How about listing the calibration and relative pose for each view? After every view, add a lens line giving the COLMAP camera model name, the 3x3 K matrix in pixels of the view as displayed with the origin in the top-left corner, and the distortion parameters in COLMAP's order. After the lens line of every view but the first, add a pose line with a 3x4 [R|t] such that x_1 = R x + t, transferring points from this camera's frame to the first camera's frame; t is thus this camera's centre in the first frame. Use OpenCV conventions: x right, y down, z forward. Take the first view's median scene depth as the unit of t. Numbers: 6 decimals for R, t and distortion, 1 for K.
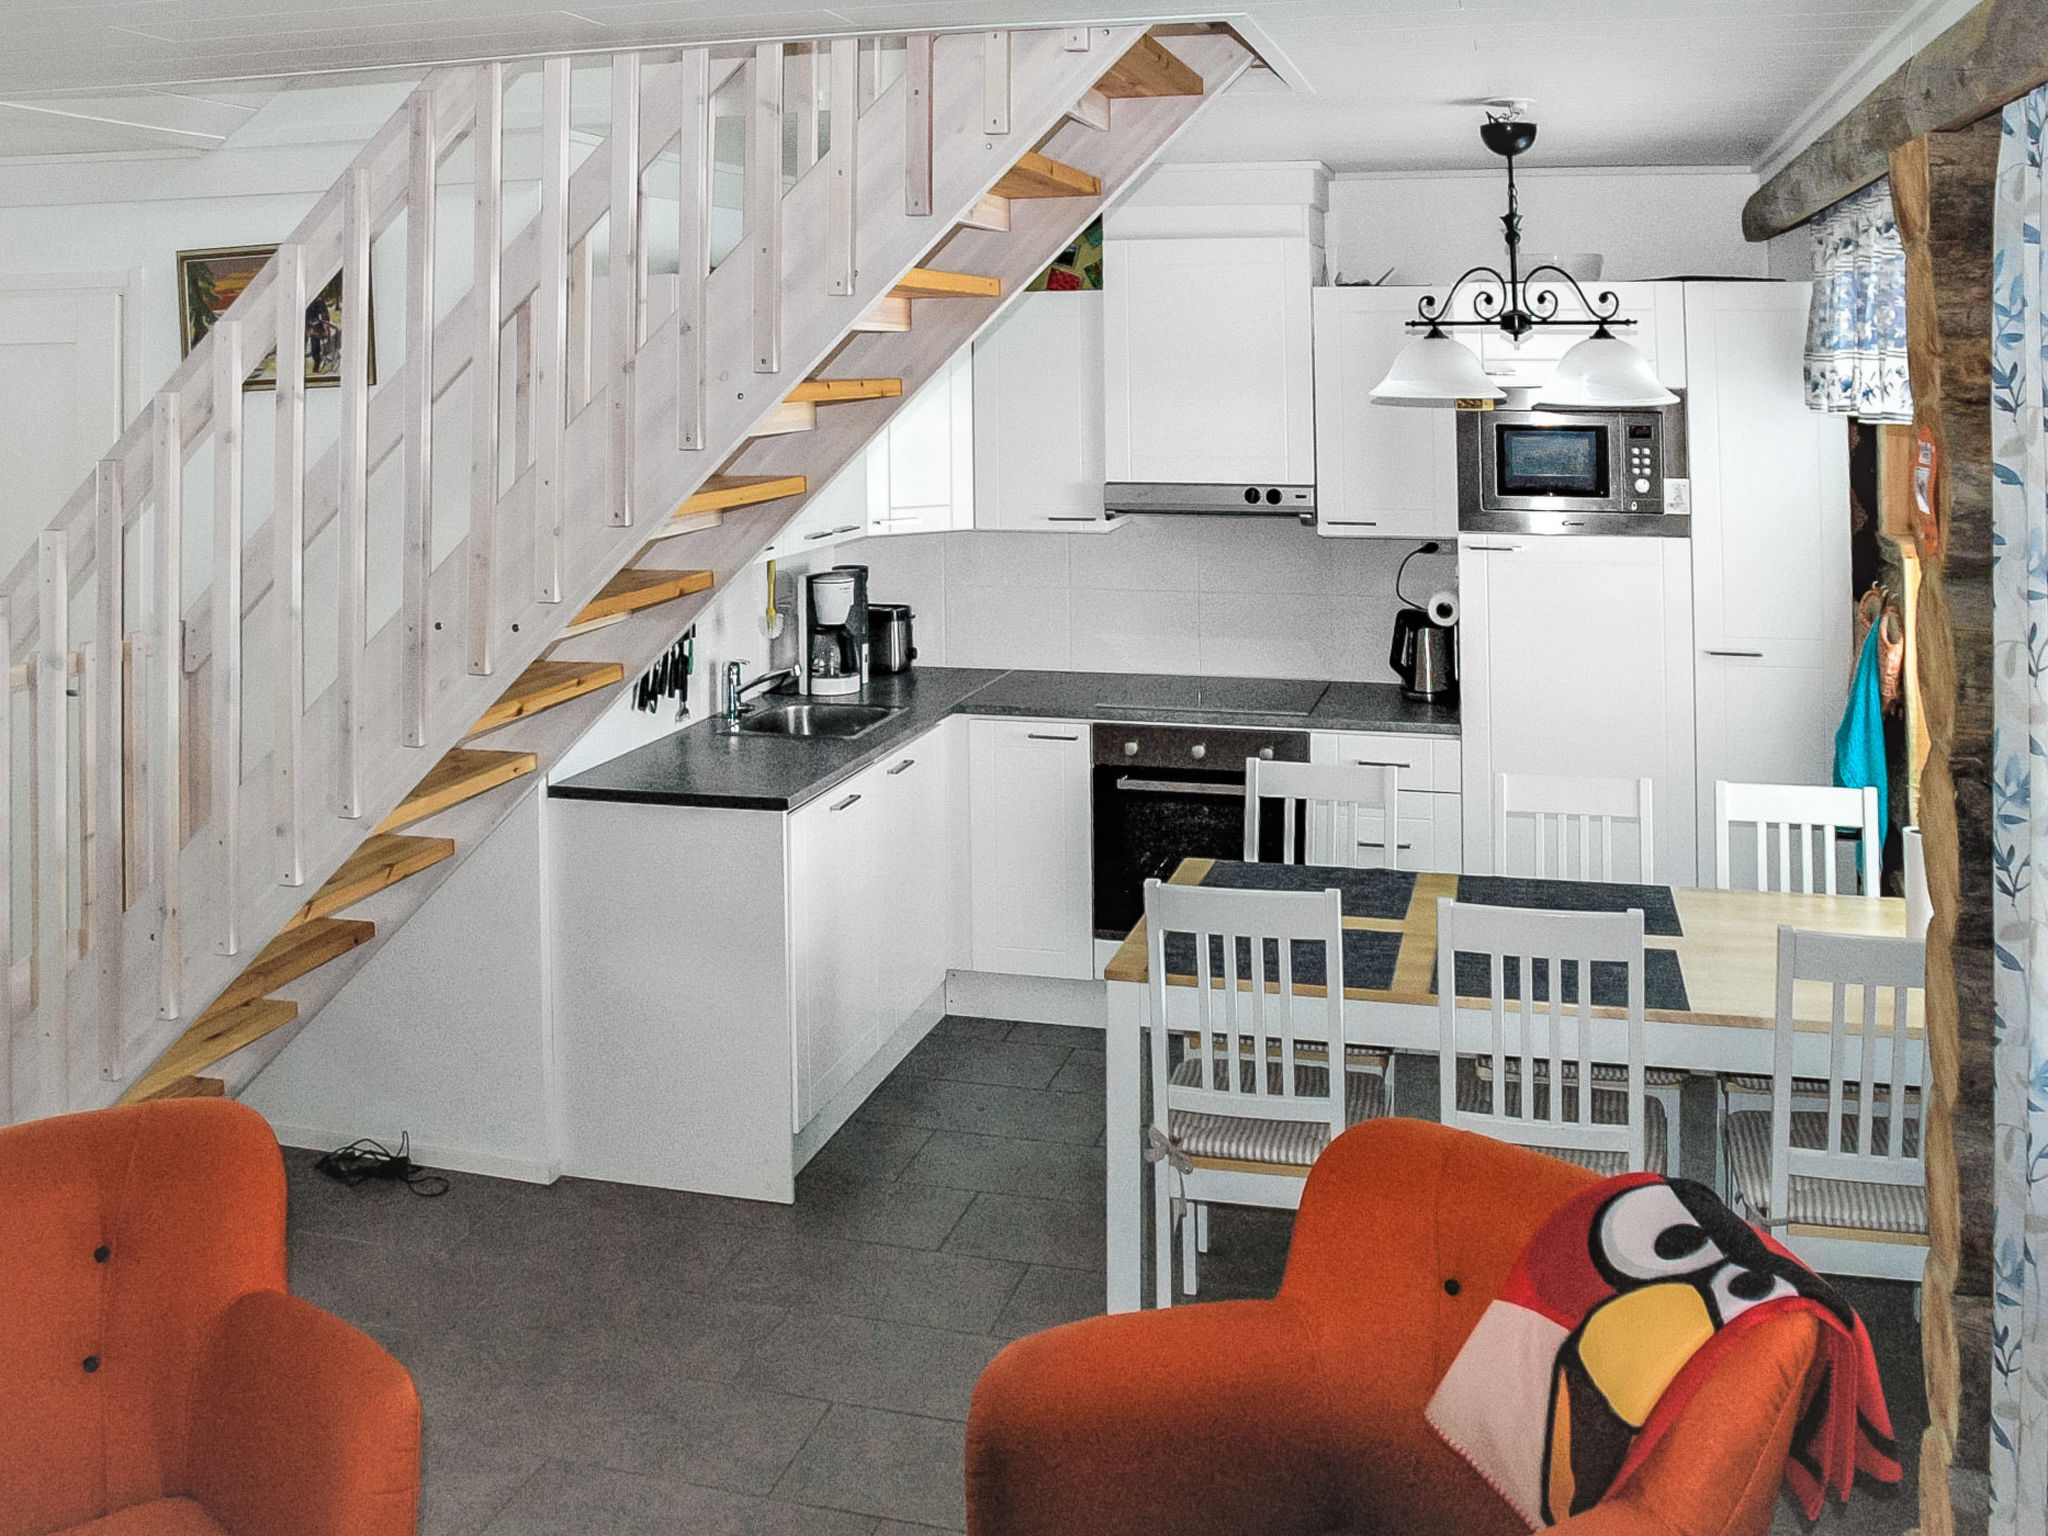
lens RADIAL K [[1909.9, 0, 1024.0], [0, 1909.9, 768.0], [0, 0, 1]] dist [-0.220061, -0.003710]
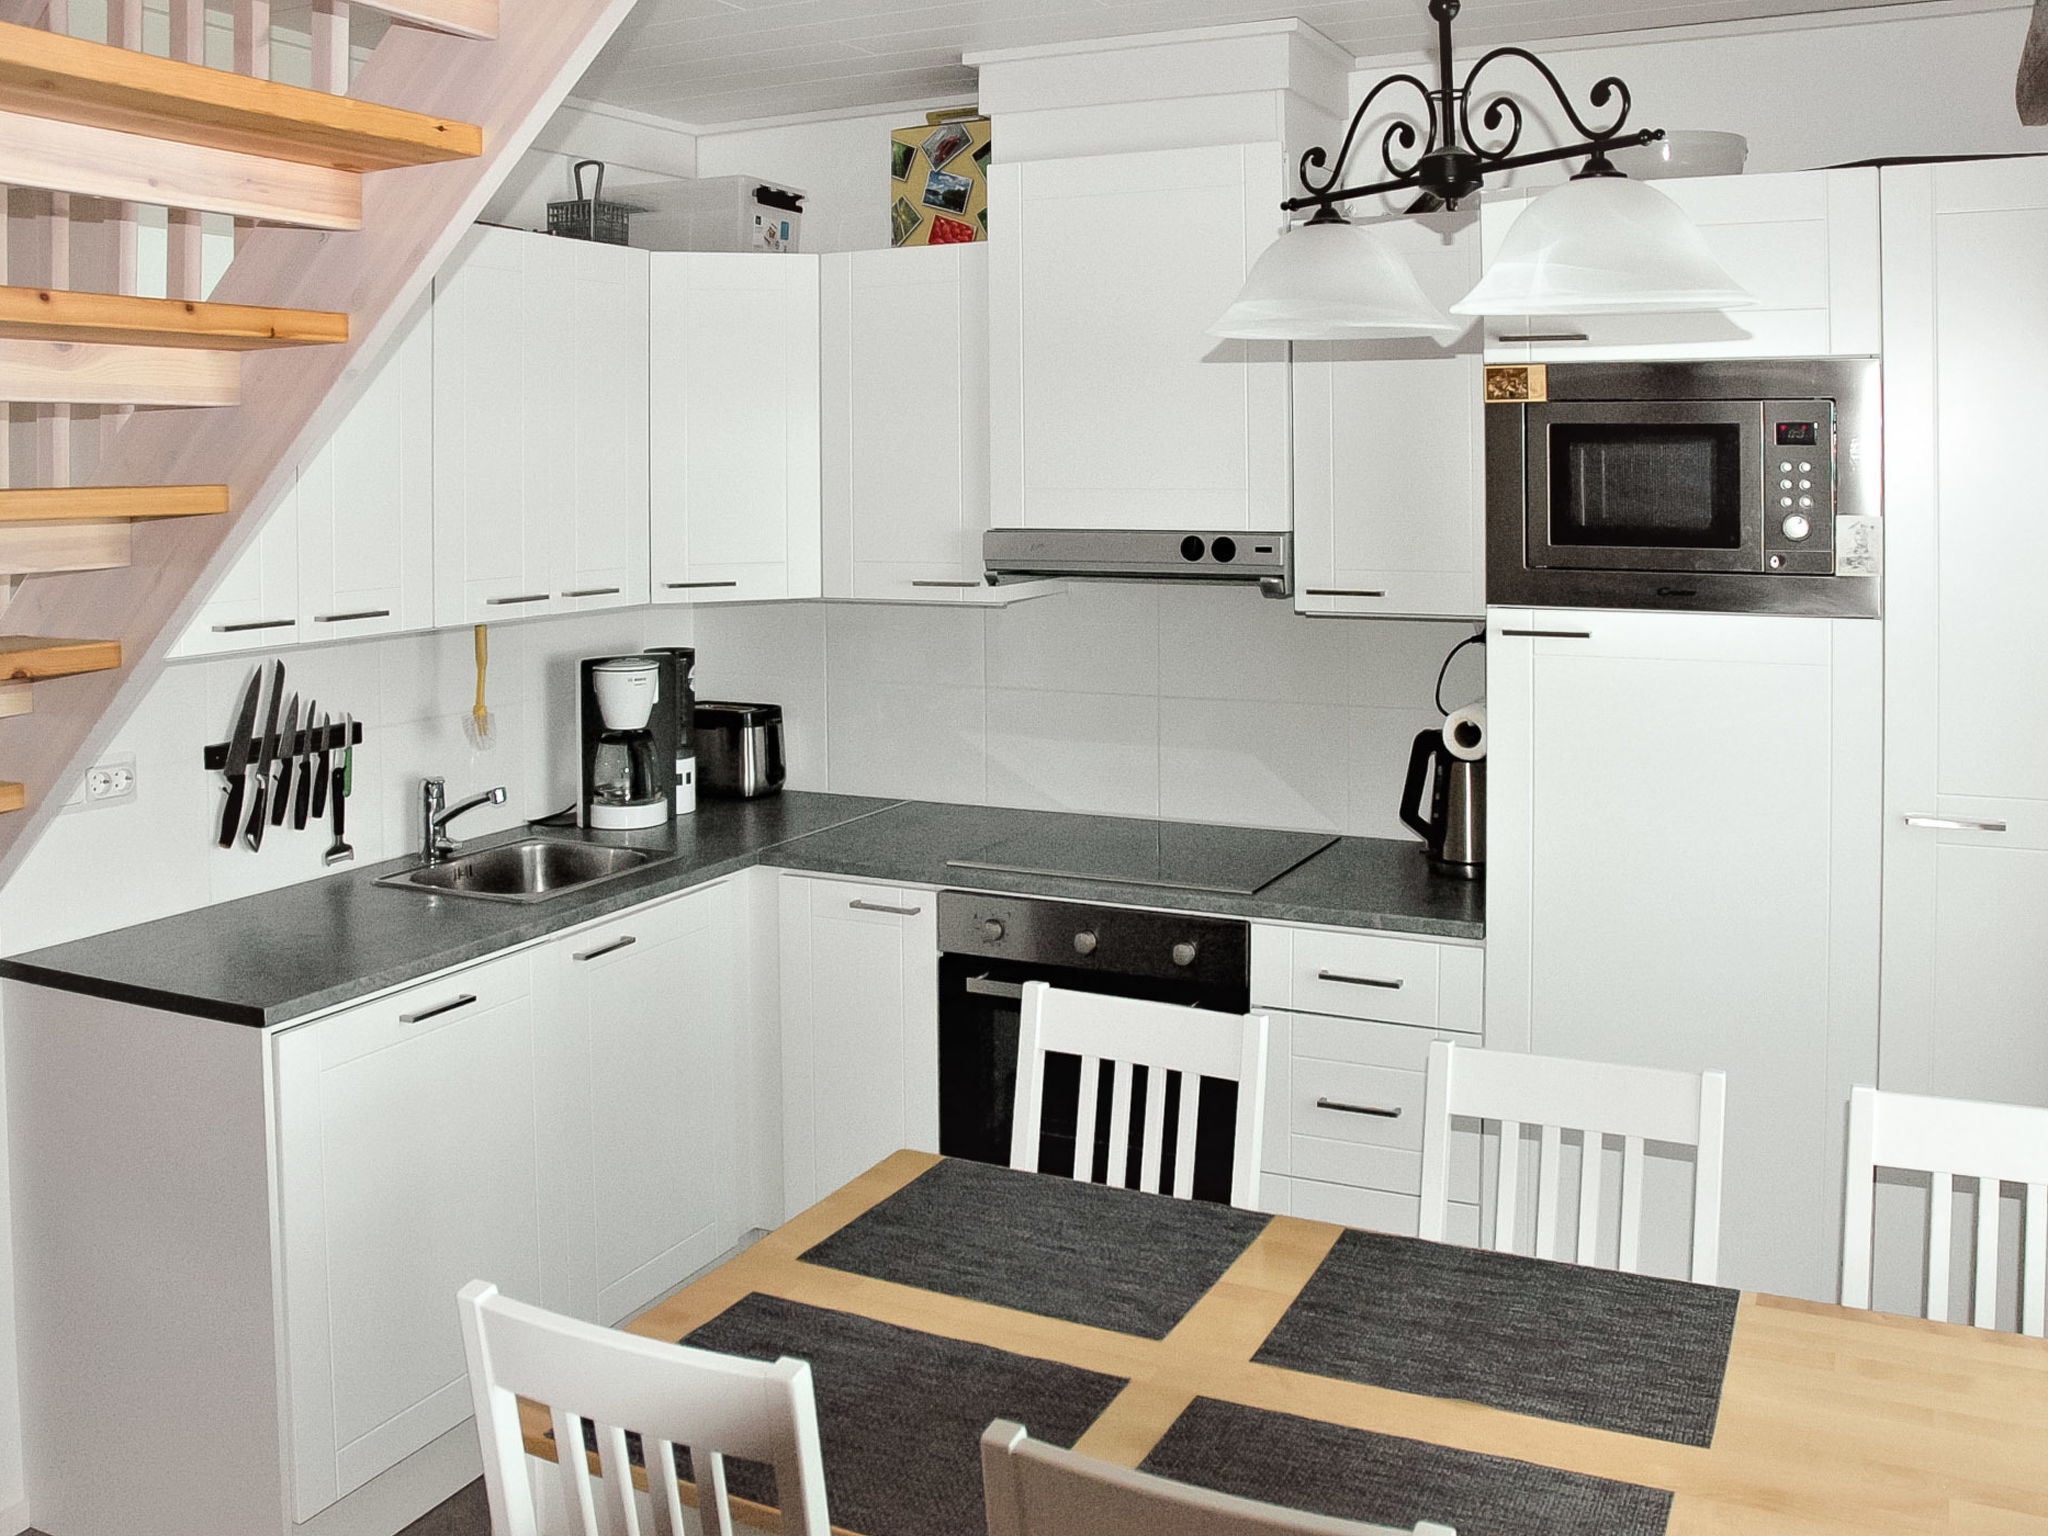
lens RADIAL K [[1901.7, 0, 1024.5], [0, 1901.7, 823.5], [0, 0, 1]] dist [-0.155802, 0.008948]
pose [[0.984786, 0.037850, -0.169600, 0.180518], [-0.041918, 0.998911, -0.020468, -0.034863], [0.168641, 0.027266, 0.985300, 0.361774]]
